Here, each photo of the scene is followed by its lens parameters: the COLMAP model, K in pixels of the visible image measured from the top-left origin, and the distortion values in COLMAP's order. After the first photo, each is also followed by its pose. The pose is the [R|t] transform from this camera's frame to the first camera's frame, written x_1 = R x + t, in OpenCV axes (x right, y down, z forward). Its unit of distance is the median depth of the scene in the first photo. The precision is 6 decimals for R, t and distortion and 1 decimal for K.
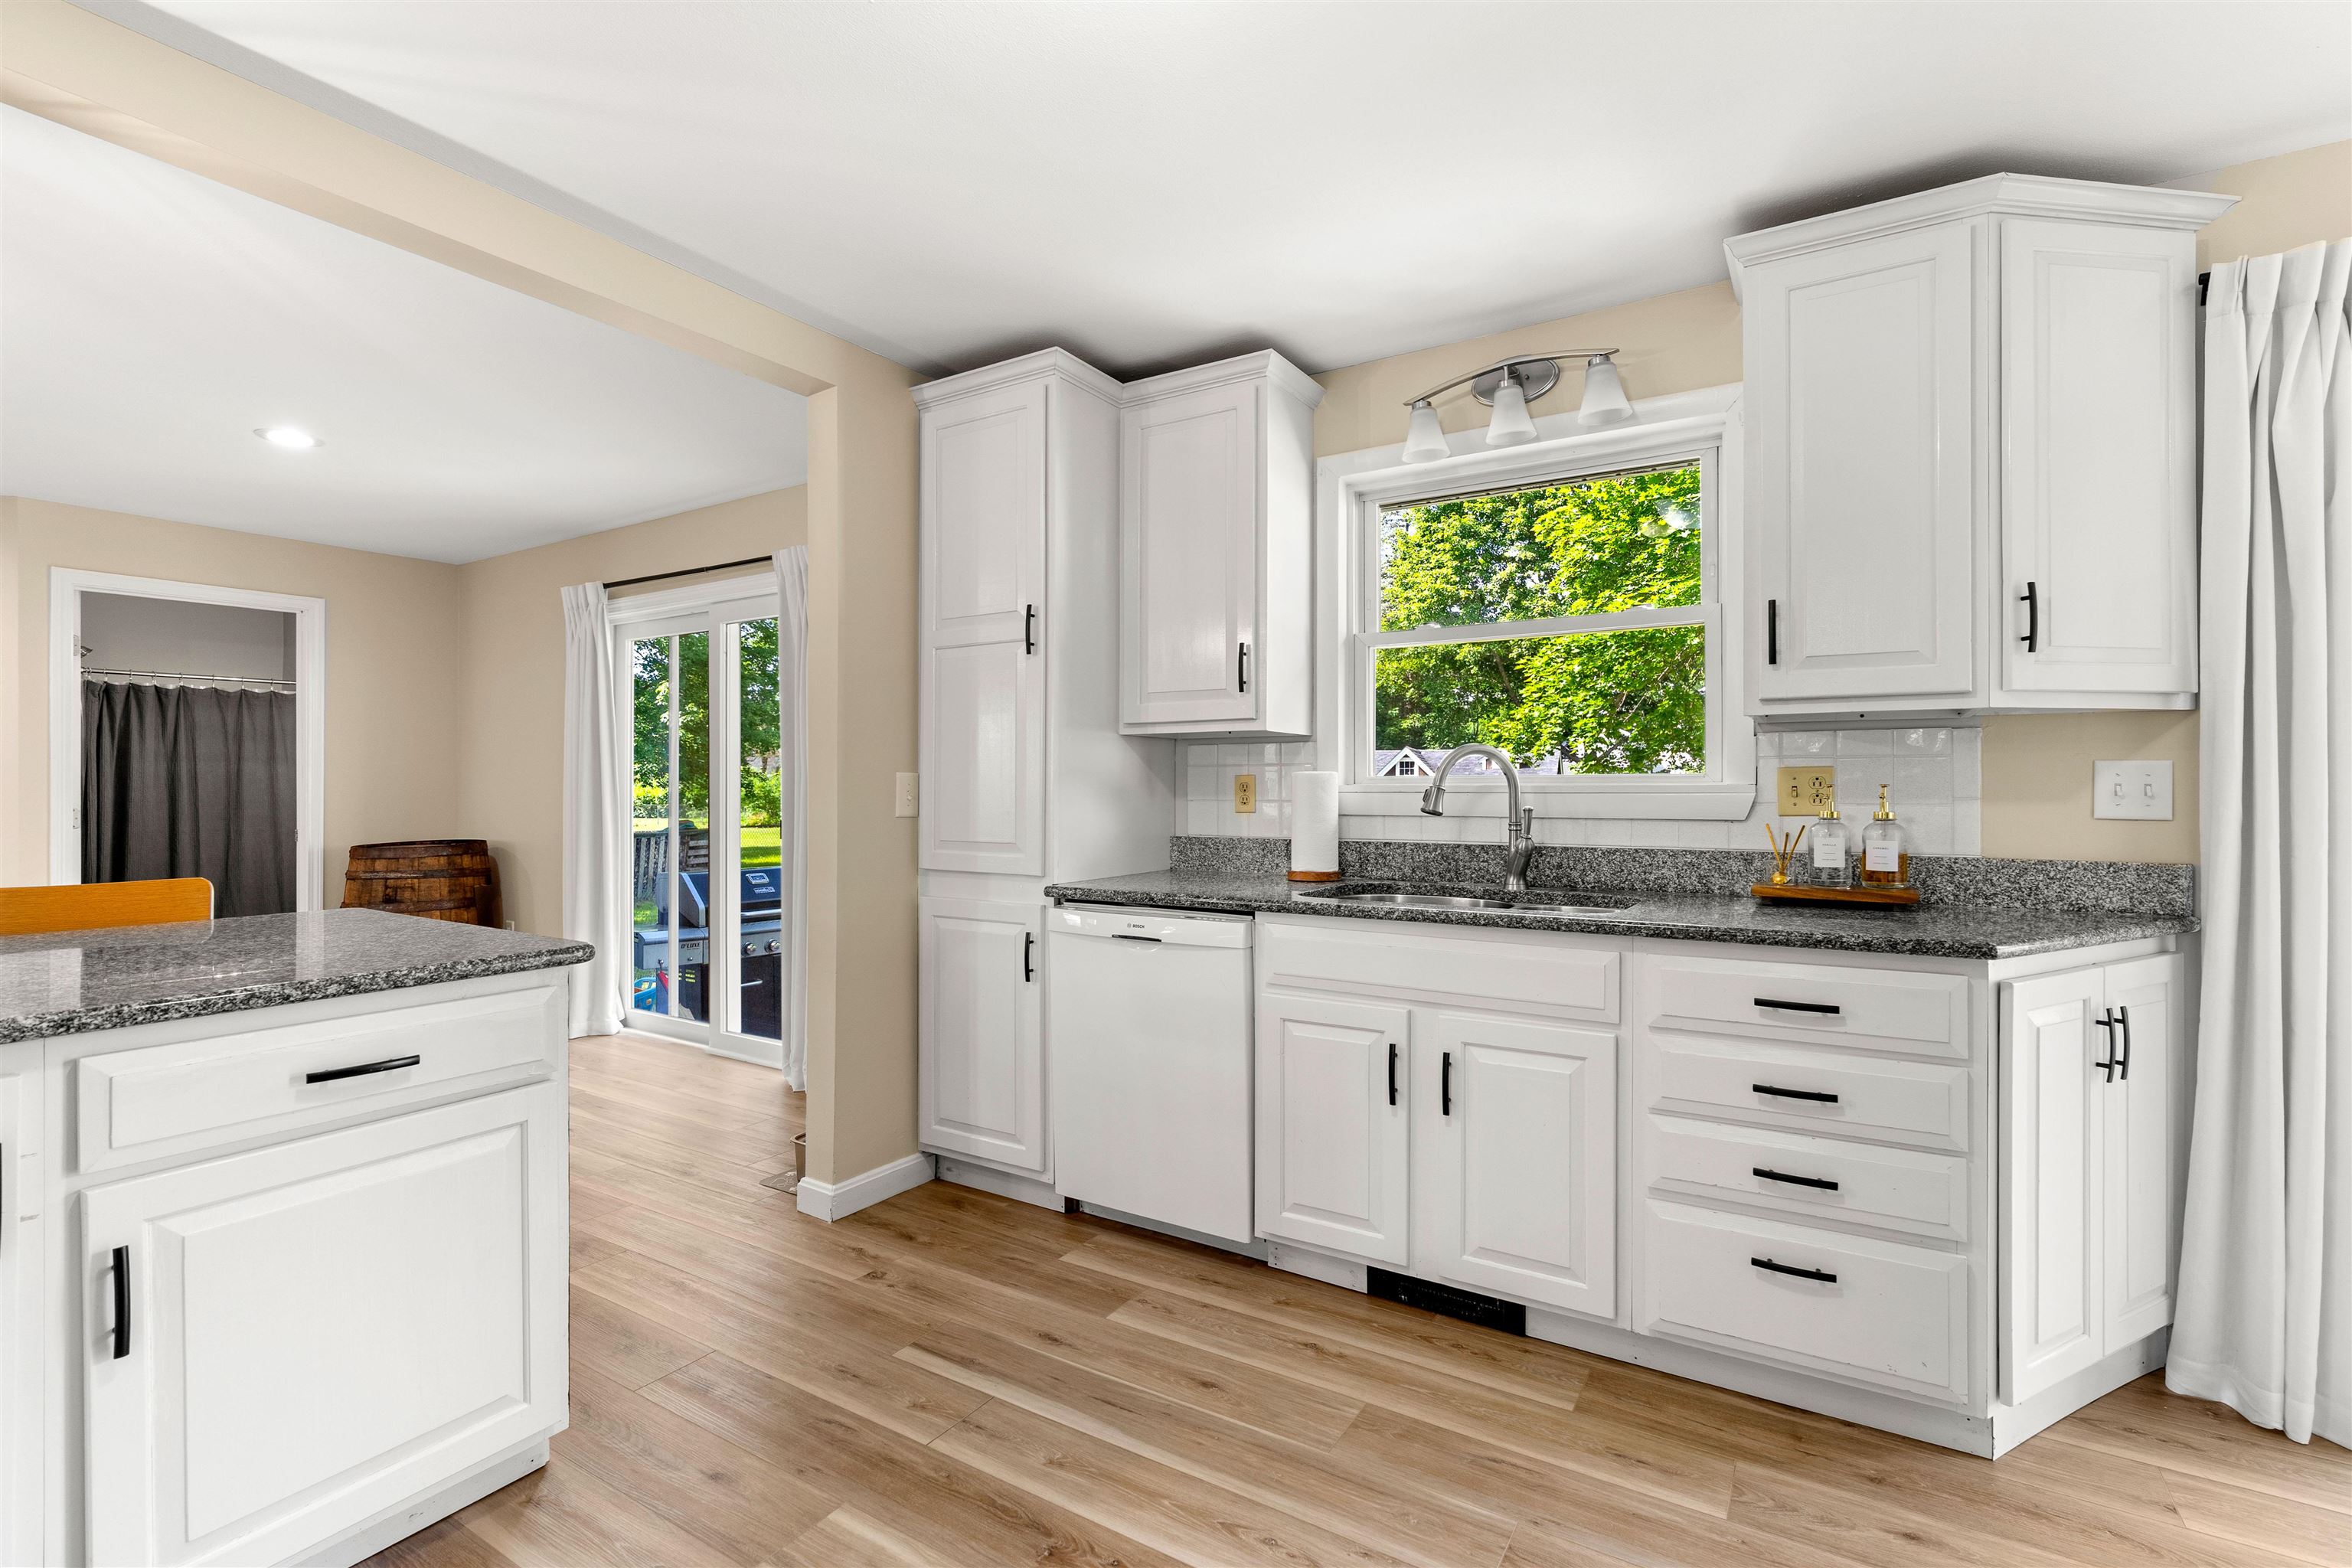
lens RADIAL K [[1066.3, 0, 1174.7], [0, 1066.3, 787.2], [0, 0, 1]] dist [-0.017392, 0.006504]
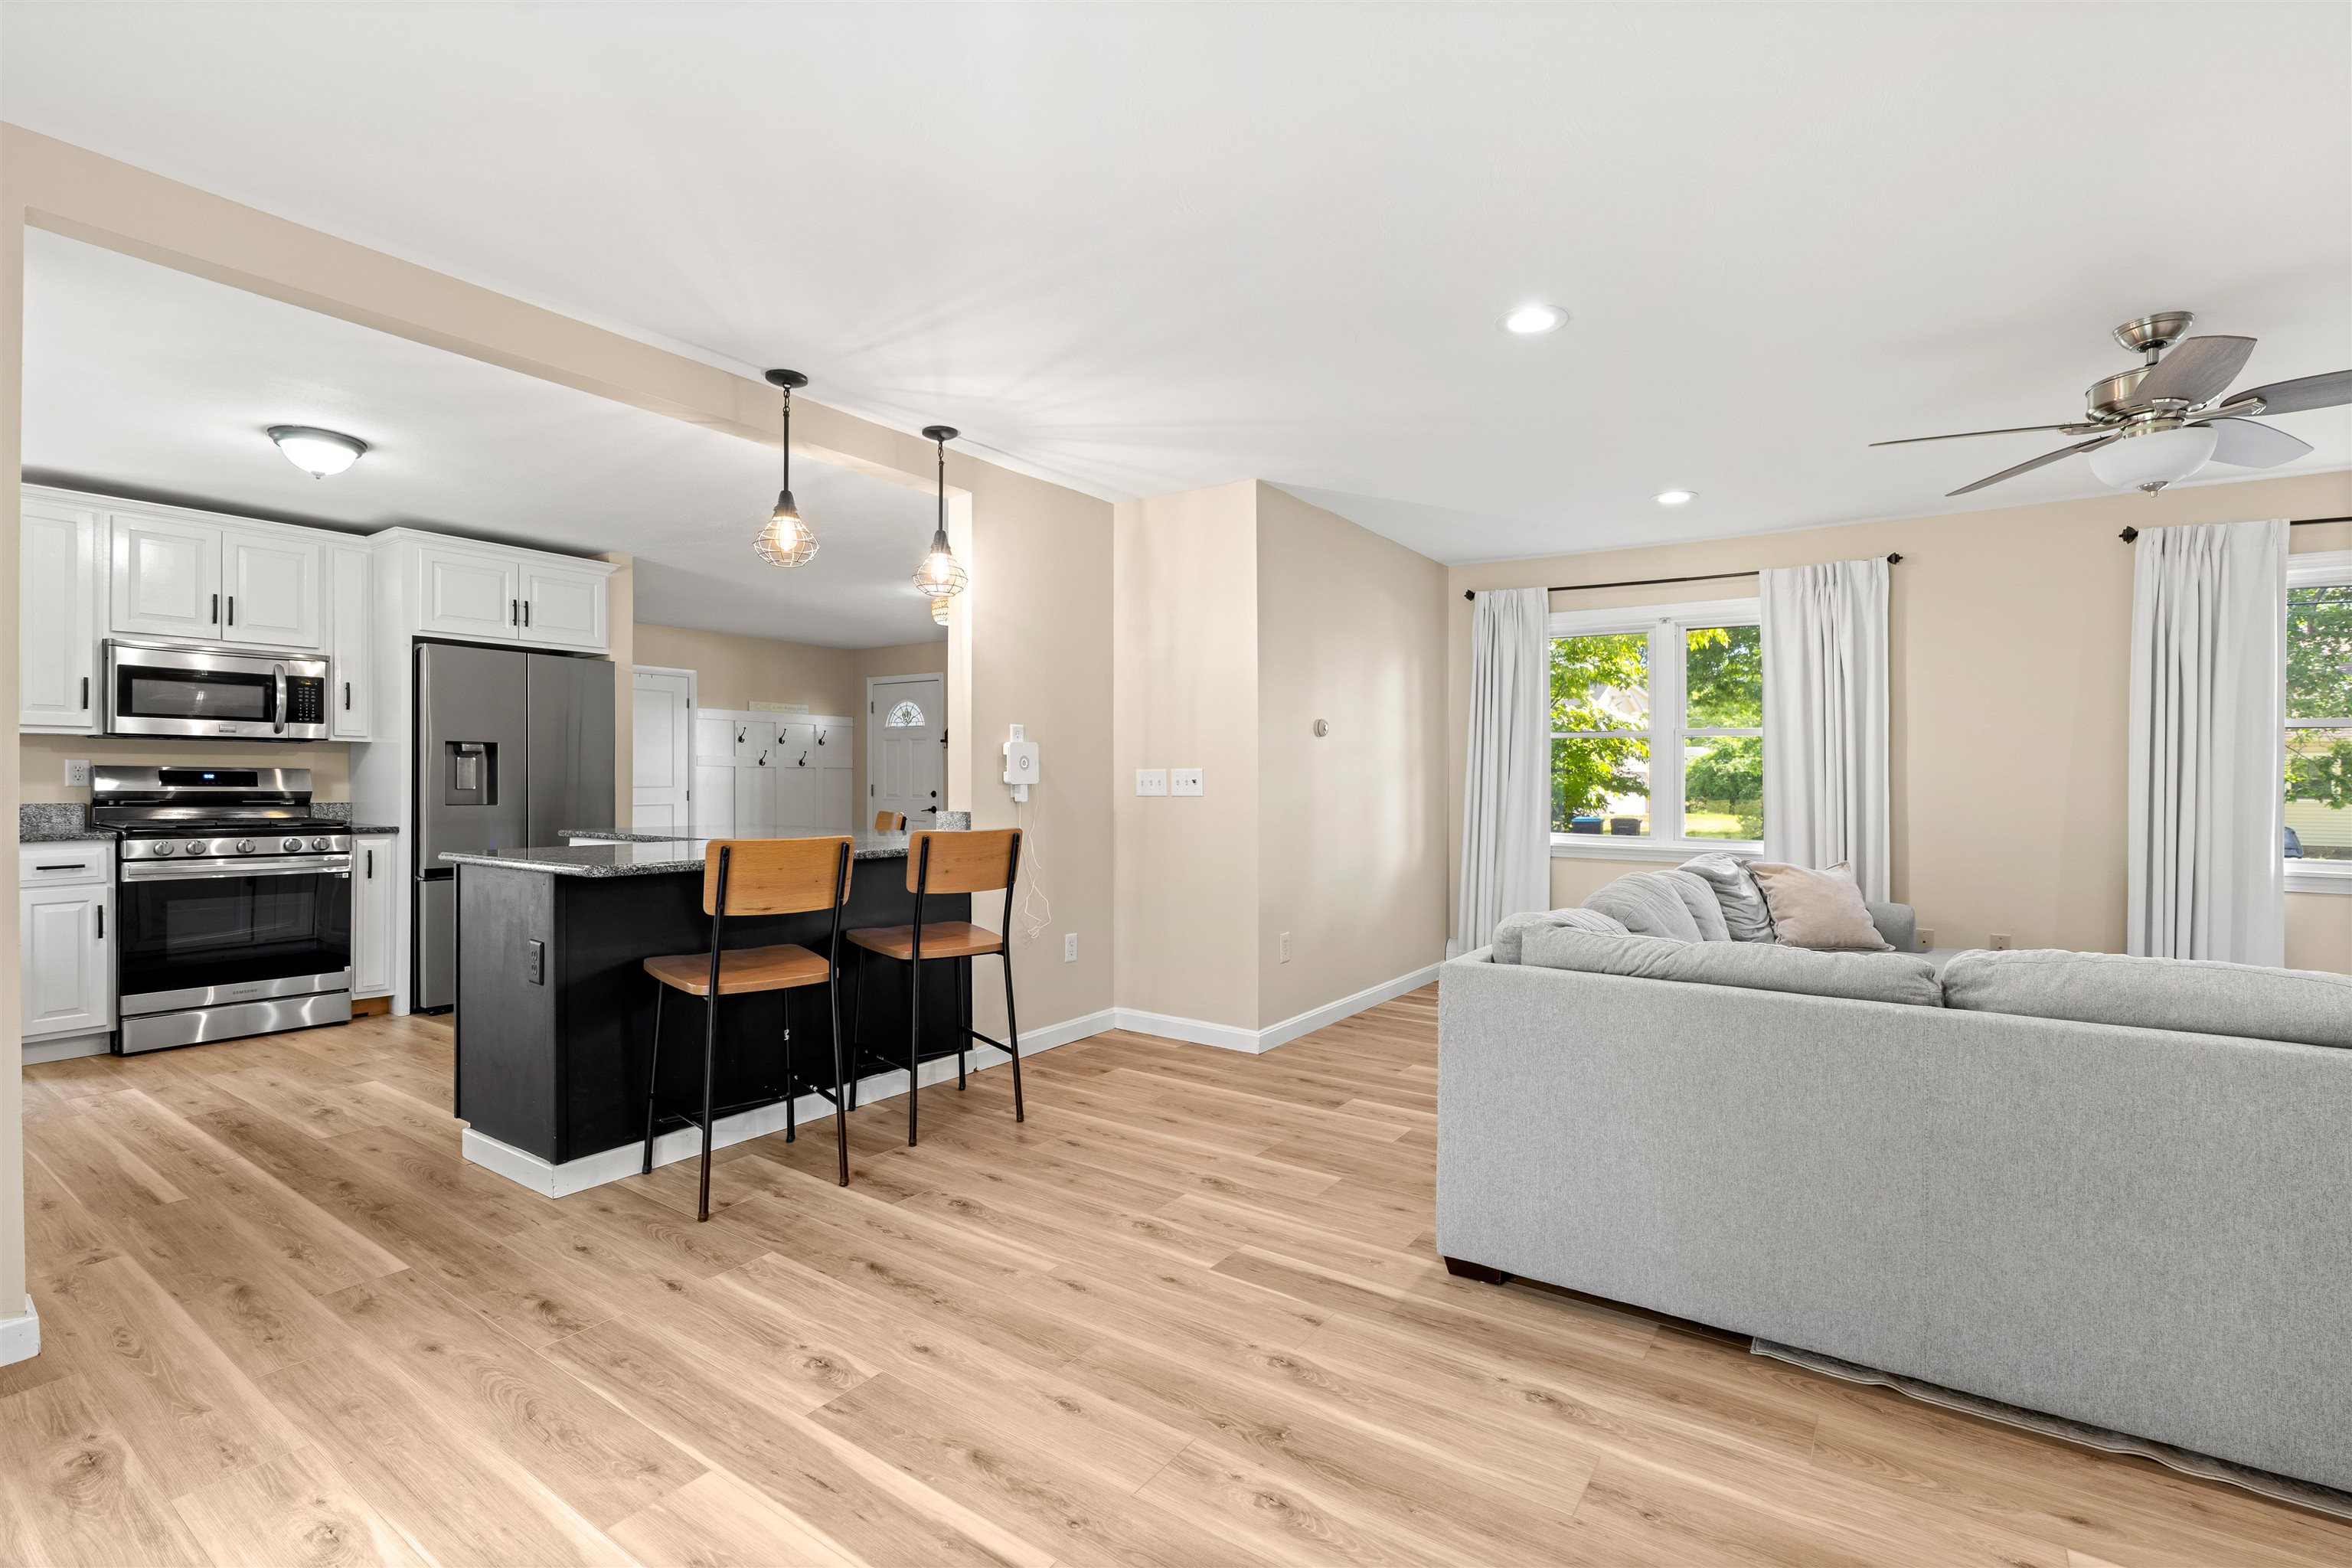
lens RADIAL K [[1066.3, 0, 1183.3], [0, 1066.3, 785.4], [0, 0, 1]] dist [-0.017392, 0.006504]
pose [[-0.999050, -0.004280, 0.043359, -1.269957], [-0.003989, 0.999969, 0.006789, 0.009977], [-0.043387, 0.006610, -0.999036, 1.839655]]
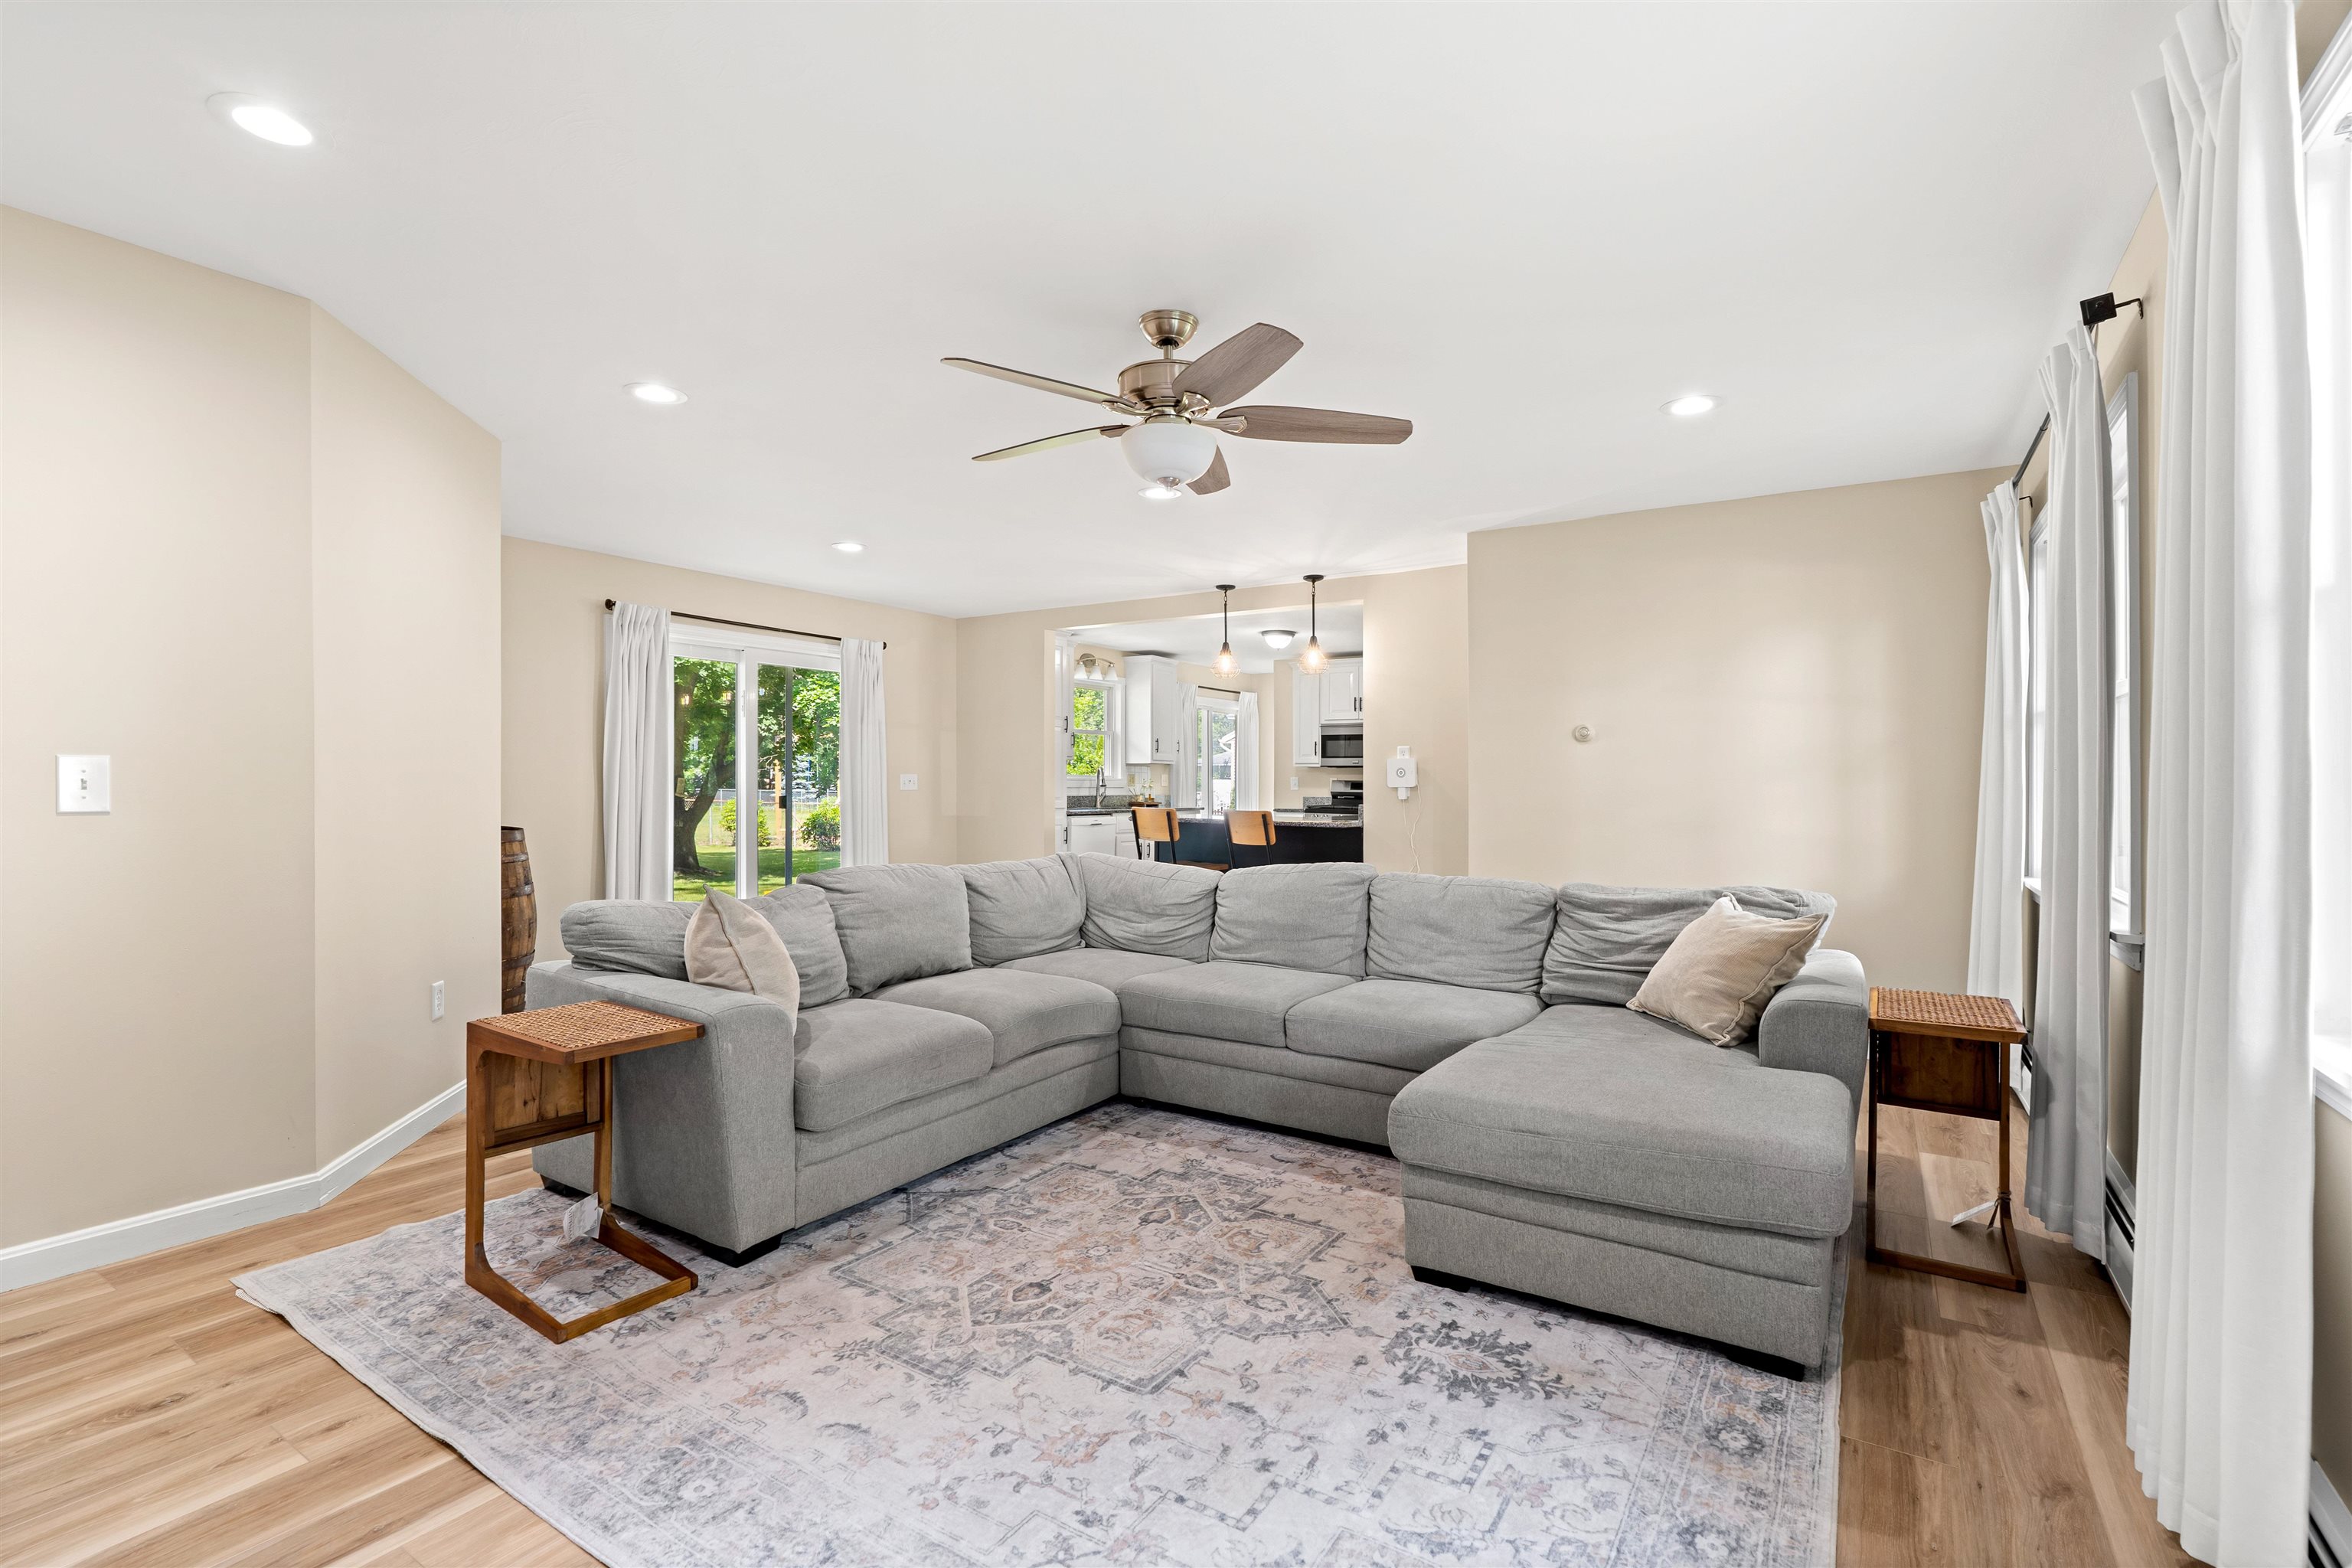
lens RADIAL K [[1066.3, 0, 1184.8], [0, 1066.3, 787.7], [0, 0, 1]] dist [-0.017392, 0.006504]
pose [[0.009820, -0.002163, 0.999949, -3.314420], [-0.006988, 0.999973, 0.002232, 0.019889], [-0.999927, -0.007009, 0.009805, 0.686714]]
